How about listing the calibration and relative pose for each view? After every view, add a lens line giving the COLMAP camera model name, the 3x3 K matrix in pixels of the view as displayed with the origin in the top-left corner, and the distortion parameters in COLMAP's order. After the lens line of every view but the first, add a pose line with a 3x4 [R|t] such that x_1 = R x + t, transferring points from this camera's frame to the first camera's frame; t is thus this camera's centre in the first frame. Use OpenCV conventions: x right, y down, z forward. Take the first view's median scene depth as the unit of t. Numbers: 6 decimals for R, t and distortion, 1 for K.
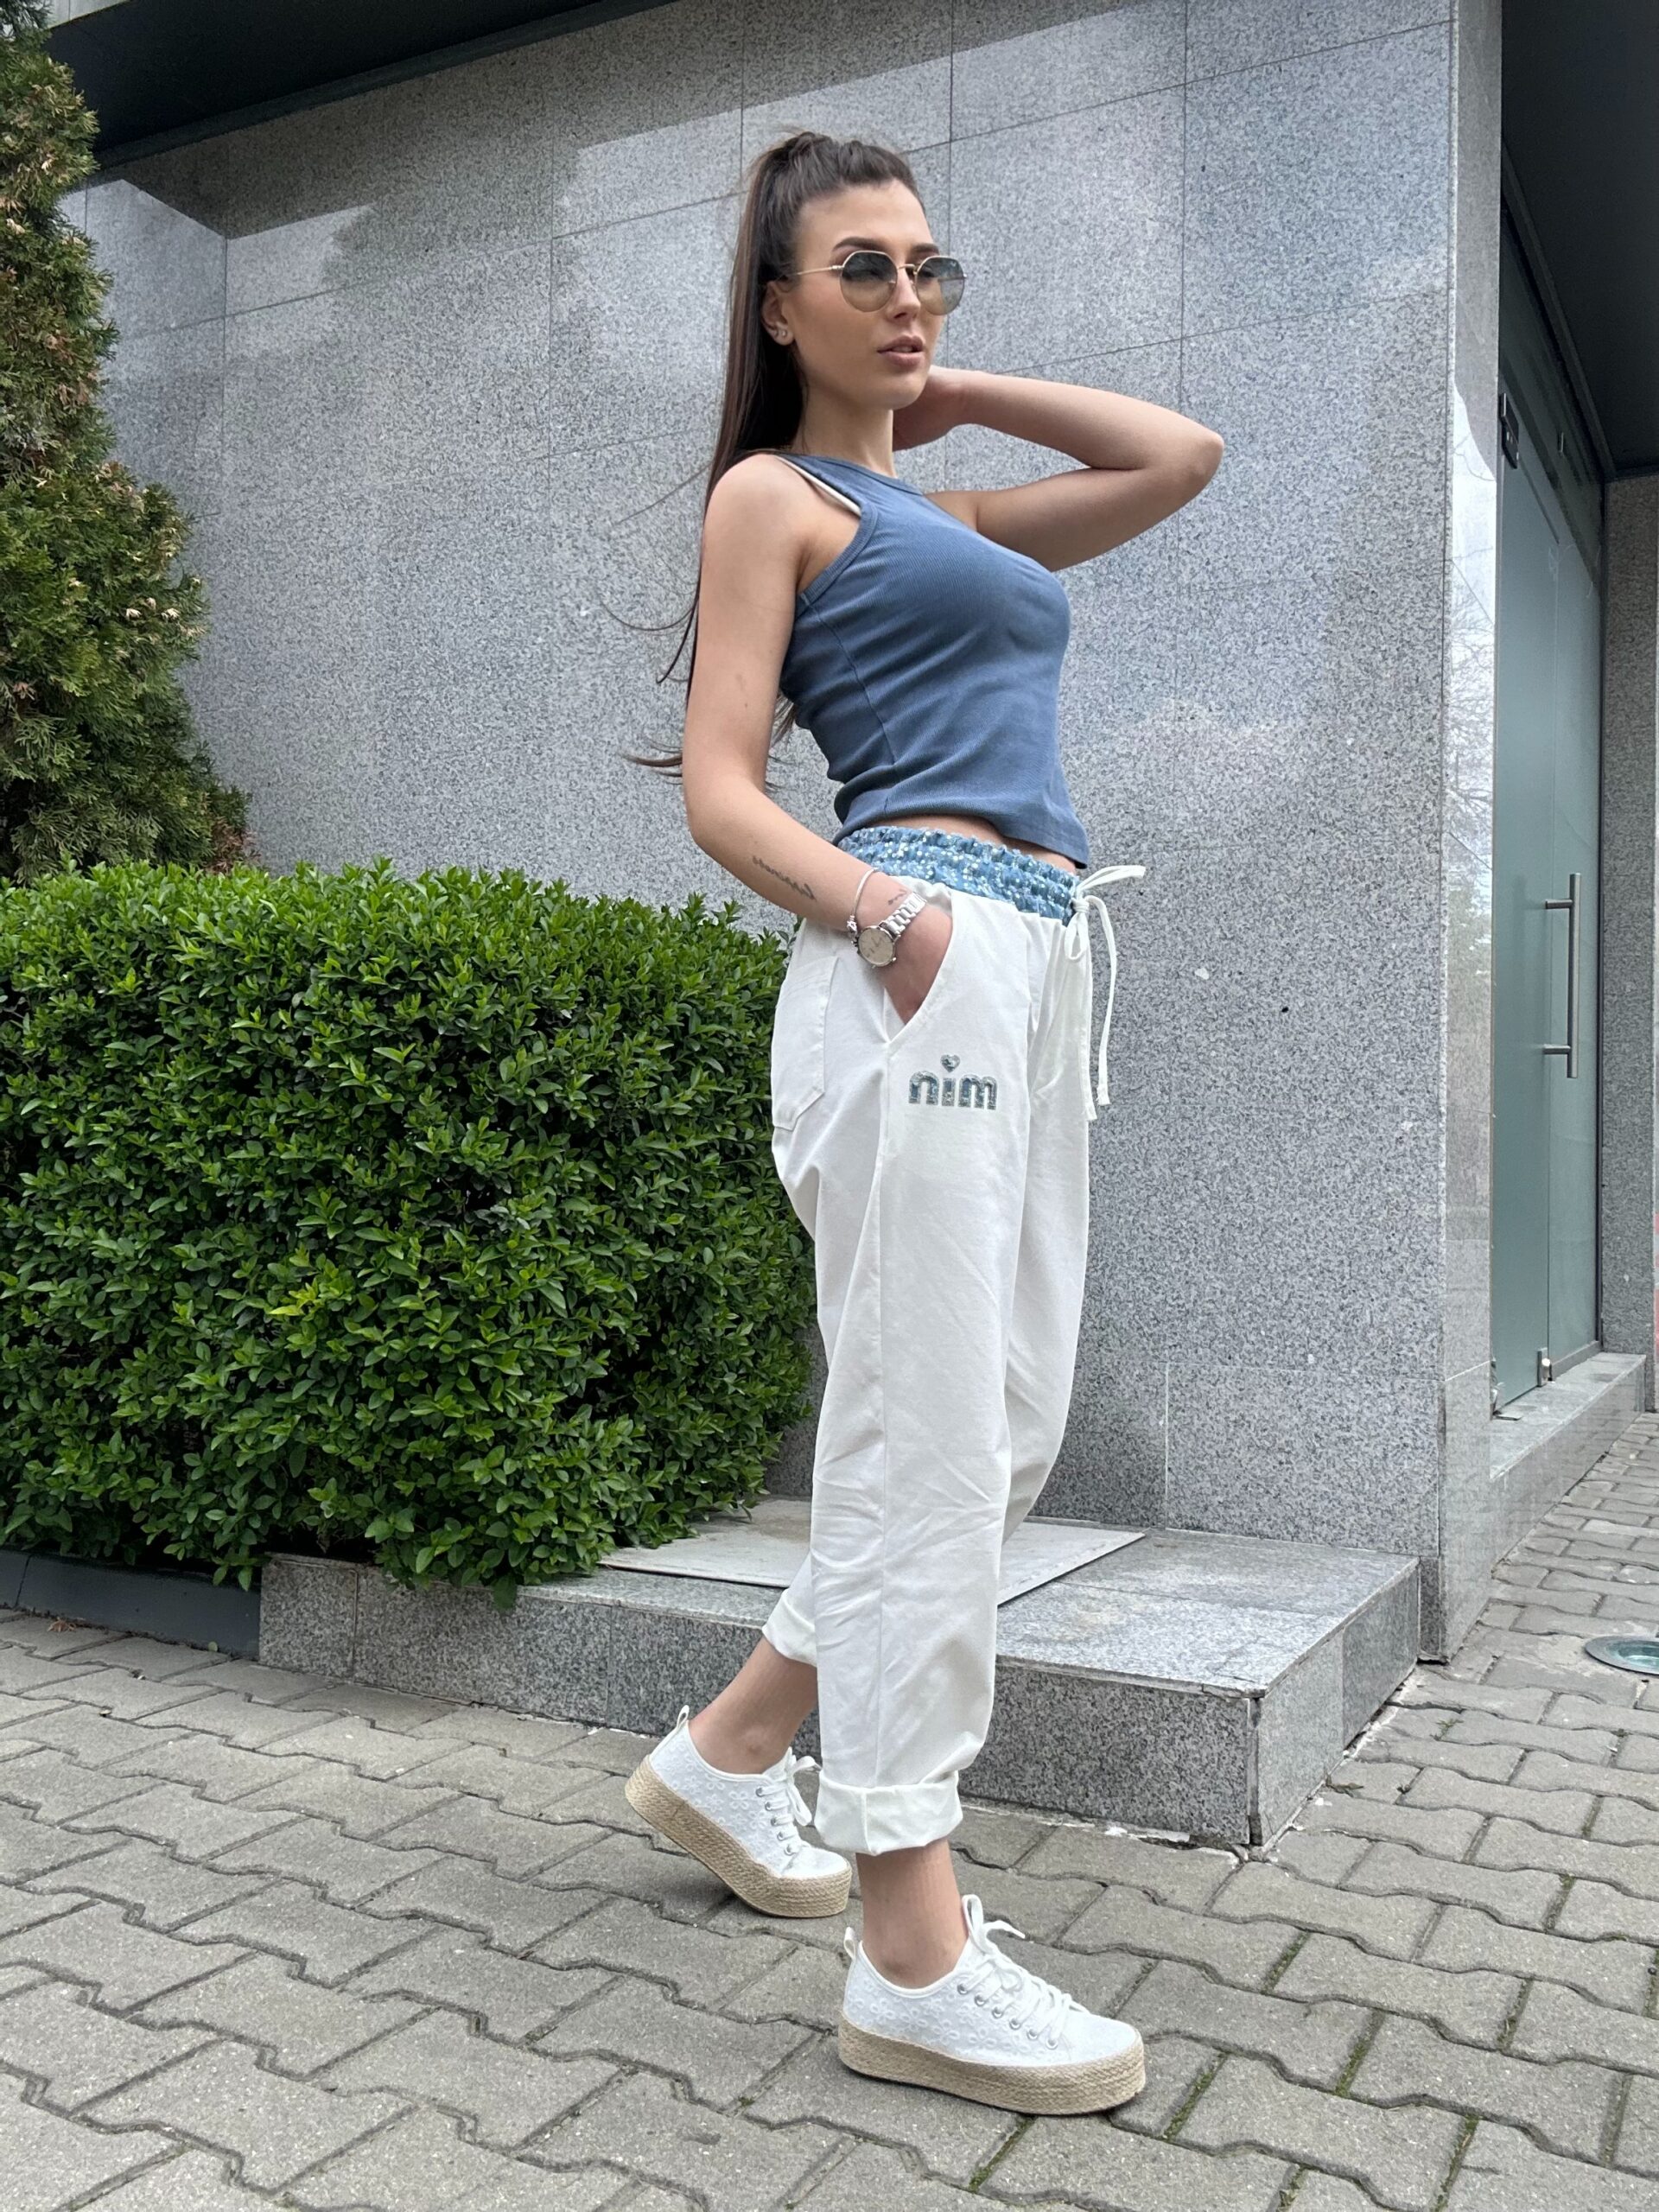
lens RADIAL K [[1948.2, 0, 839.2], [0, 1948.2, 1099.1], [0, 0, 1]] dist [0.120531, -0.192310]
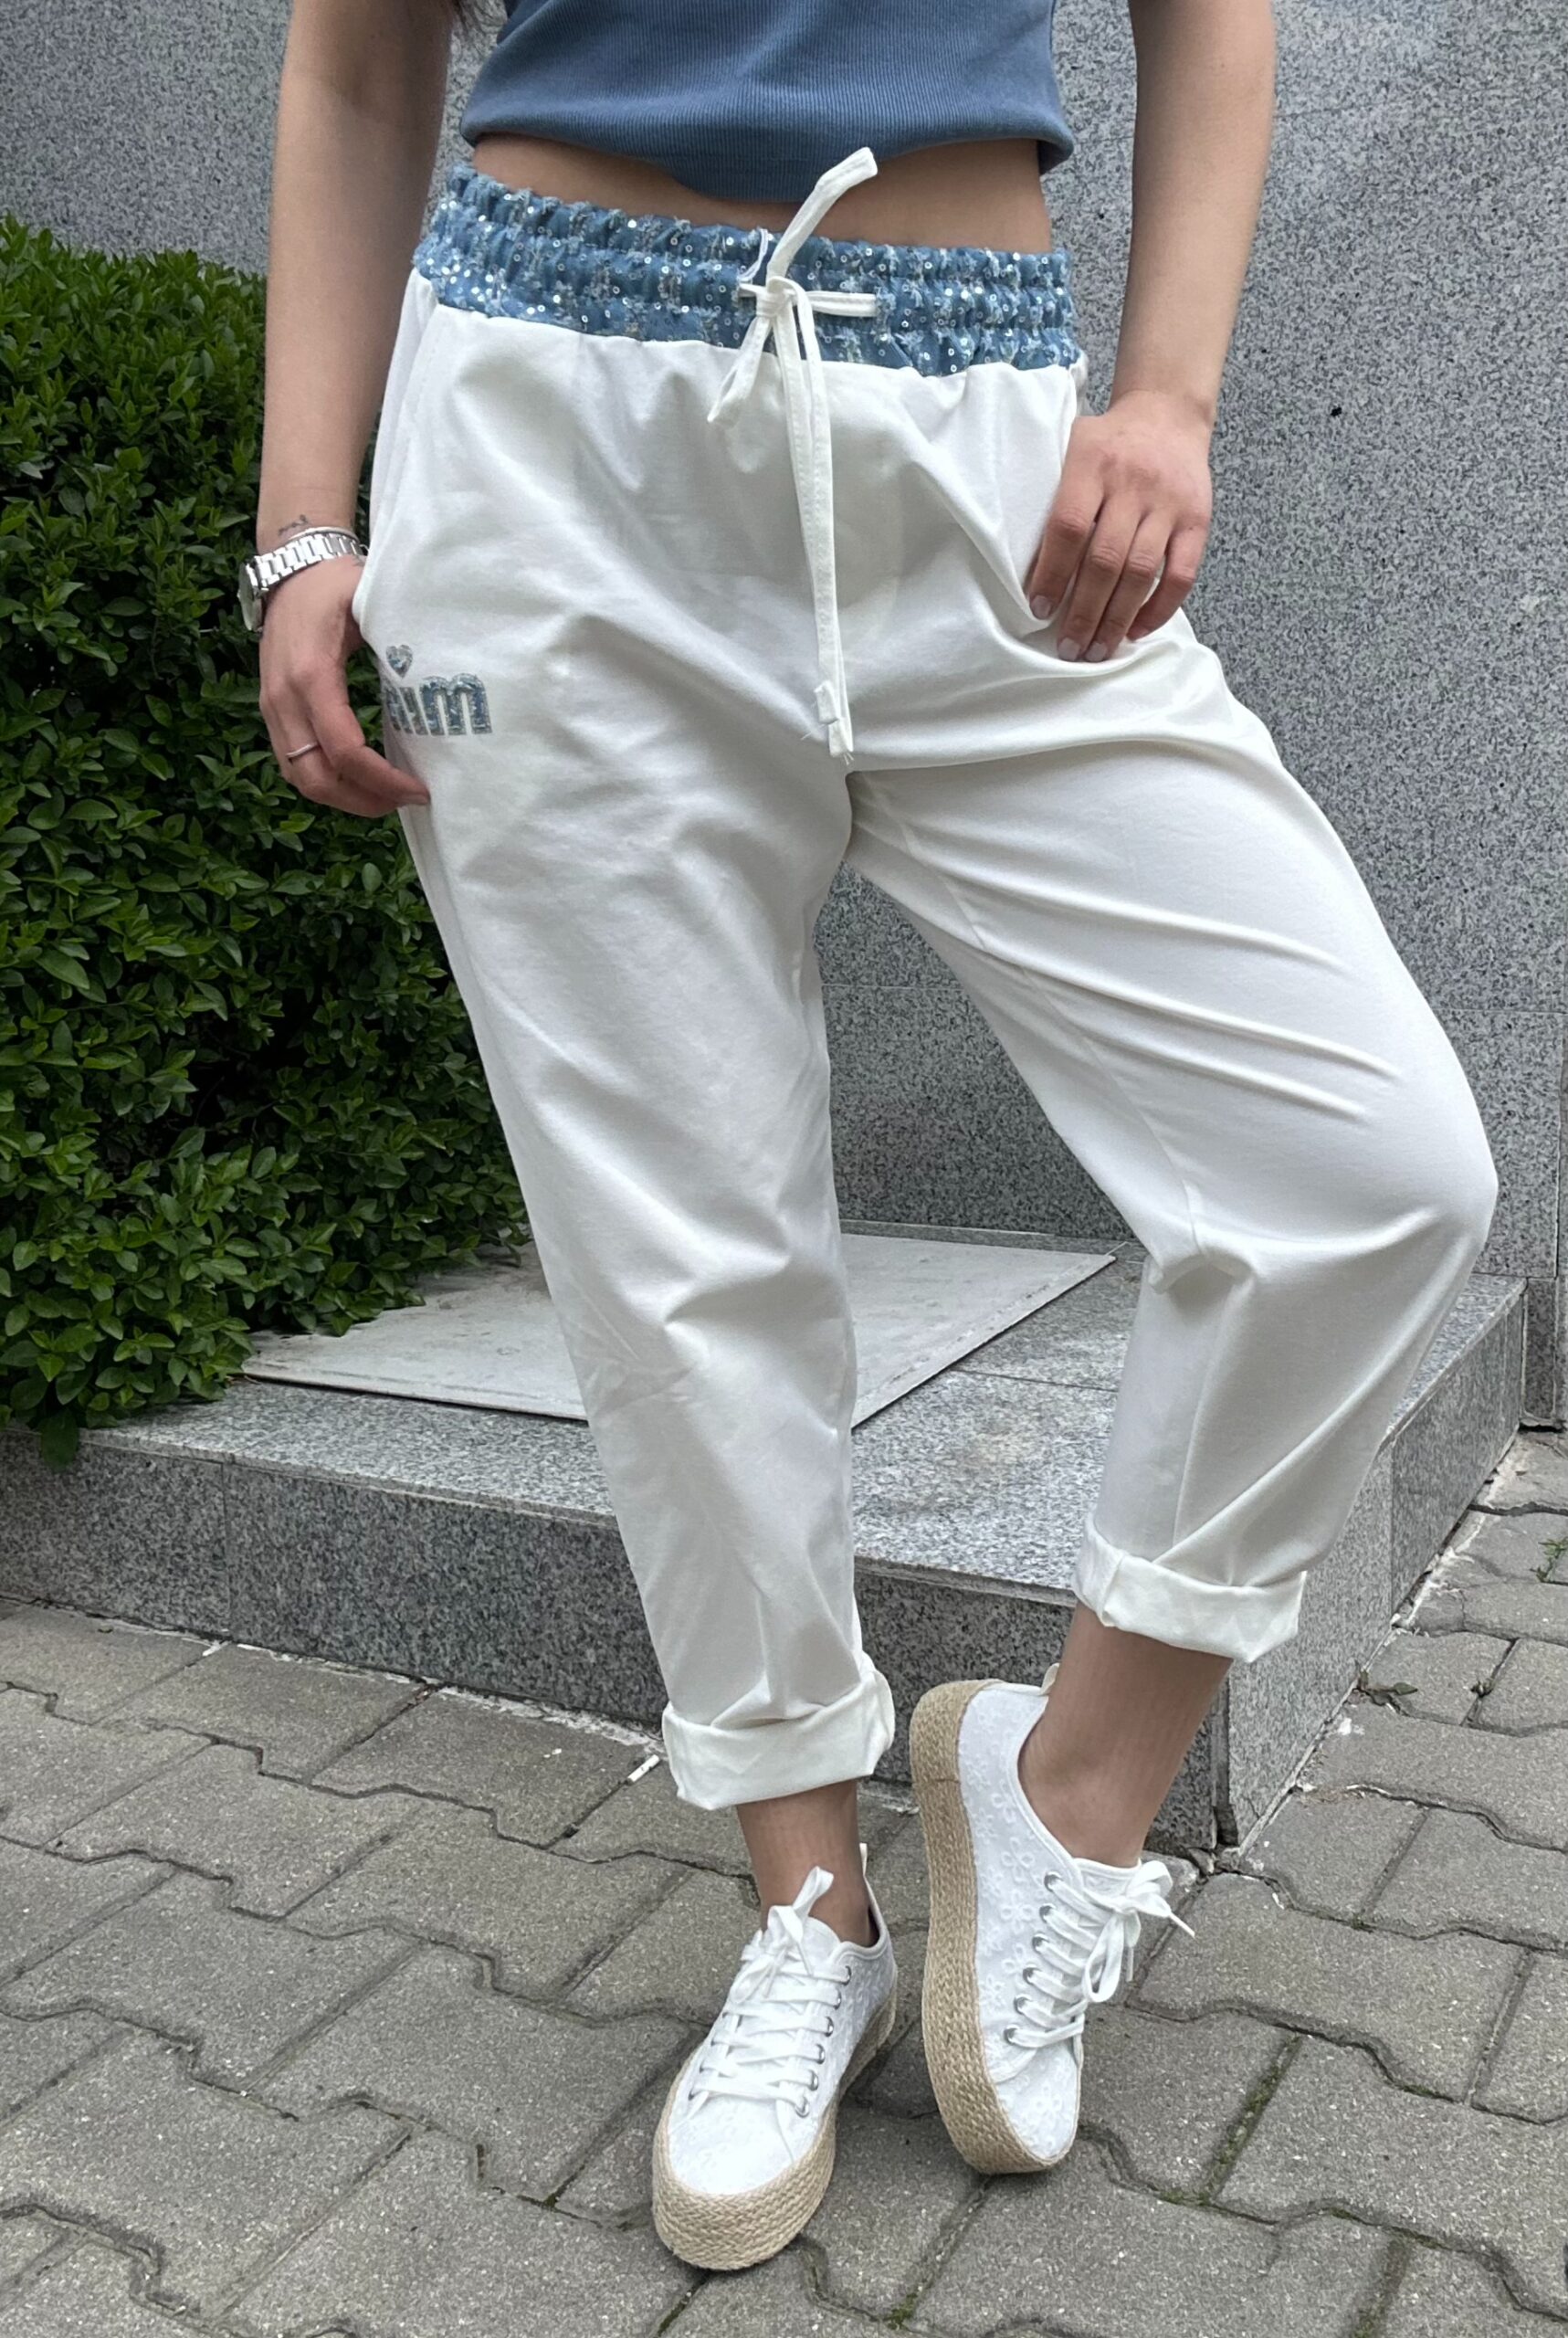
lens RADIAL K [[2338.2, 0, 903.0], [0, 2338.2, 1147.4], [0, 0, 1]] dist [0.131090, -0.229370]
pose [[0.999025, -0.043948, 0.004225, 0.094287], [0.041621, 0.969394, 0.241958, -0.009469], [-0.014729, -0.241546, 0.970278, 0.279231]]
